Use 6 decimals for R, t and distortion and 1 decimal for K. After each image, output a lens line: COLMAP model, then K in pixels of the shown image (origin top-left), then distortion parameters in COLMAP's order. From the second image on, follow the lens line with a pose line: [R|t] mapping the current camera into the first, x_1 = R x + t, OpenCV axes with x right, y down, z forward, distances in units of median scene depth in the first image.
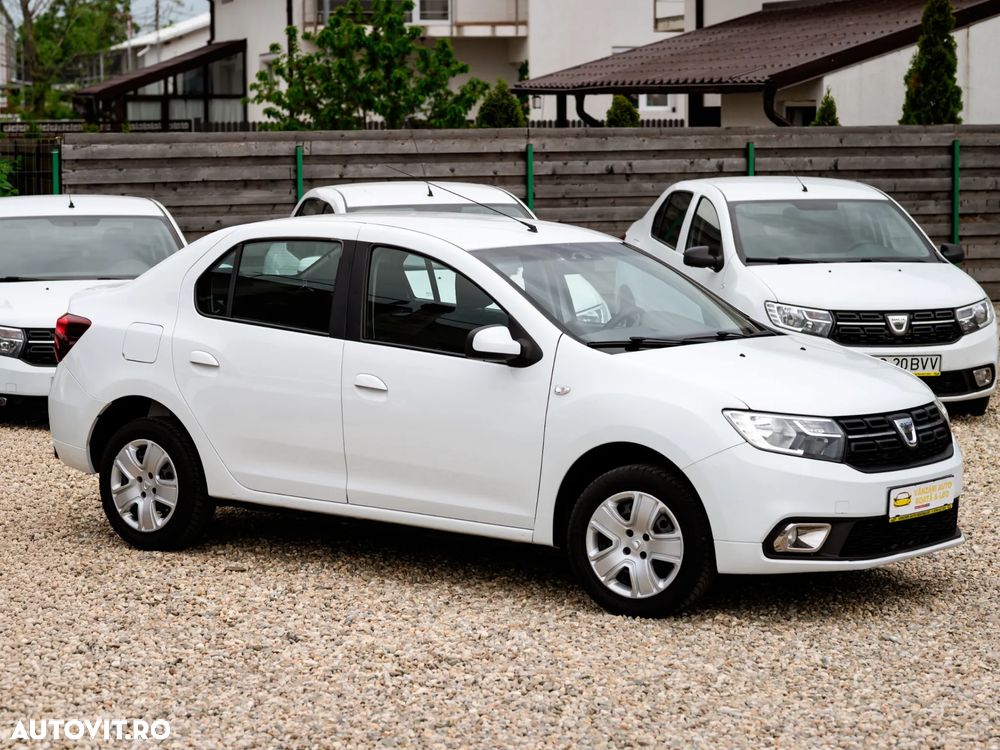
lens RADIAL K [[3054.8, 0, 557.9], [0, 3054.8, 375.0], [0, 0, 1]] dist [0.054300, -0.044132]
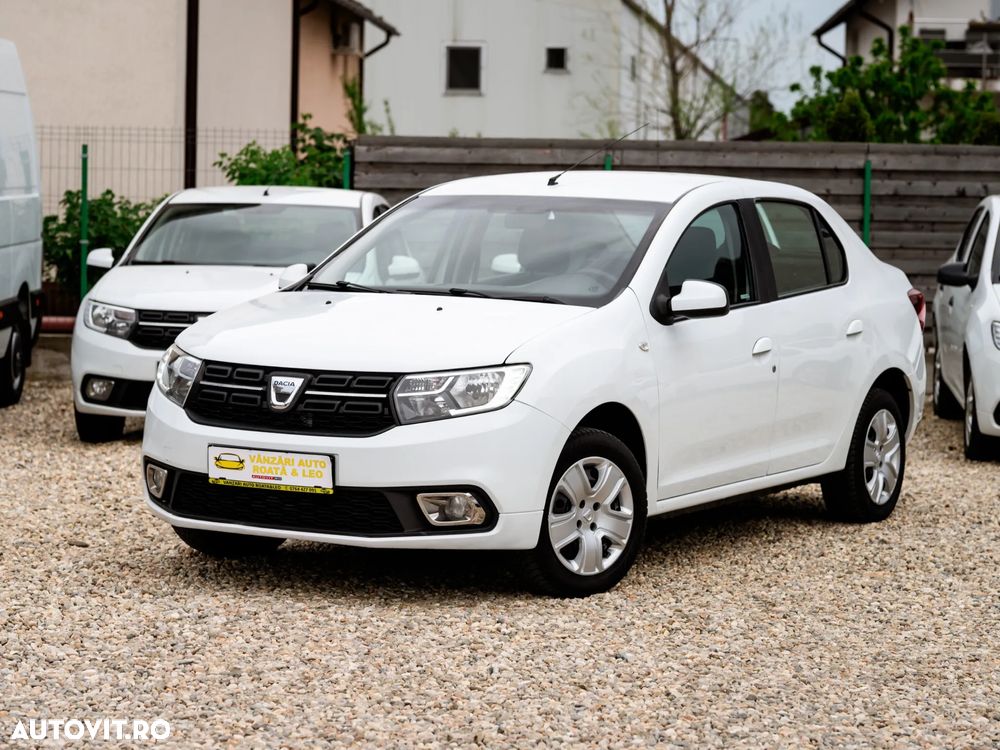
lens RADIAL K [[2993.1, 0, 514.9], [0, 2993.1, 373.5], [0, 0, 1]] dist [0.119122, -0.773532]
pose [[0.945760, 0.042886, -0.322024, 0.181142], [-0.054900, 0.998090, -0.028314, 0.018857], [0.320195, 0.044458, 0.946308, 0.121907]]
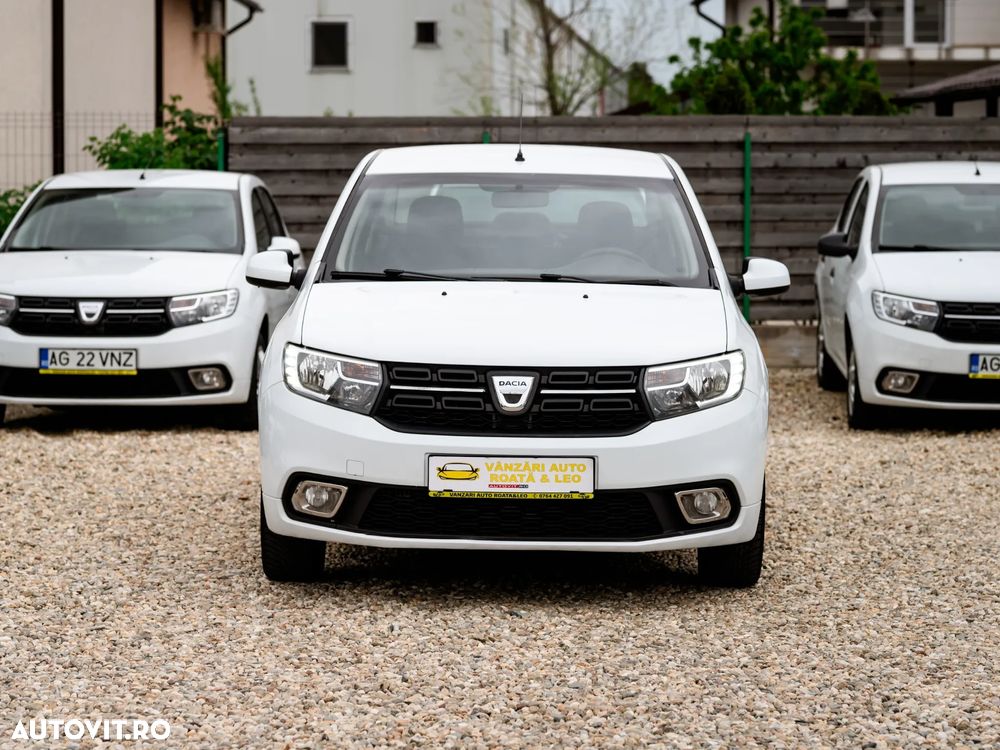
lens RADIAL K [[3183.2, 0, 512.2], [0, 3183.2, 375.9], [0, 0, 1]] dist [0.193894, -1.429519]
pose [[0.958609, 0.023278, -0.283773, 0.192810], [-0.032193, 0.999123, -0.026792, 0.023701], [0.282900, 0.034819, 0.958517, 0.077099]]
